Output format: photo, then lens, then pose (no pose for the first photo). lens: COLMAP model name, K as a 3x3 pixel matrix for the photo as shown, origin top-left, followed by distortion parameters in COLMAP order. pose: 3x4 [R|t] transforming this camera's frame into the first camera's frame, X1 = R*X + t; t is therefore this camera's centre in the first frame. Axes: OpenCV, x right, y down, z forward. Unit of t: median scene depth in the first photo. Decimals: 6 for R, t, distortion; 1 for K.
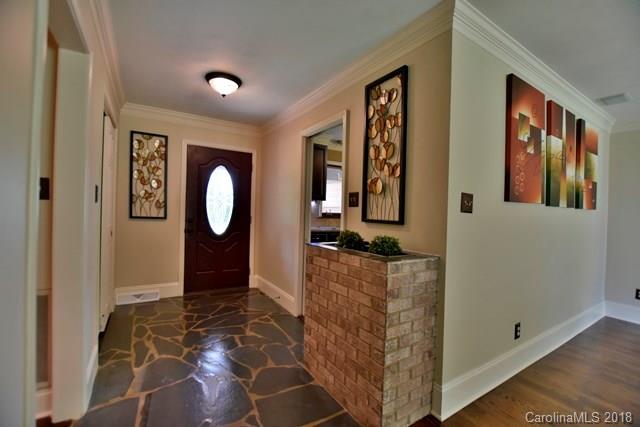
lens RADIAL K [[281.3, 0, 319.8], [0, 281.3, 214.1], [0, 0, 1]] dist [-0.030638, 0.003582]
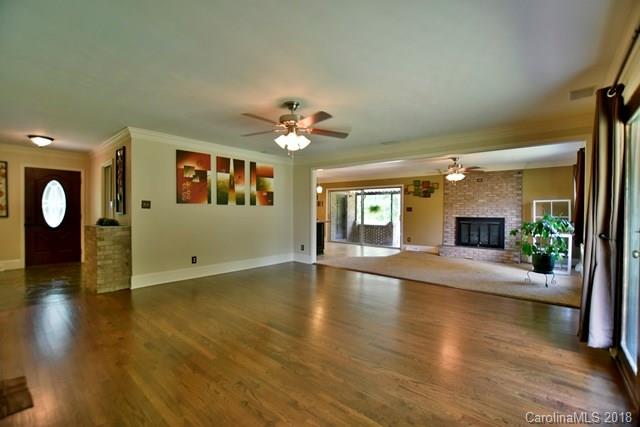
lens RADIAL K [[281.3, 0, 320.7], [0, 281.3, 212.8], [0, 0, 1]] dist [-0.030638, 0.003582]
pose [[0.952700, -0.027611, 0.302654, 0.610474], [0.026161, 0.999619, 0.008843, 0.025133], [-0.302783, -0.000507, 0.953059, -0.902587]]
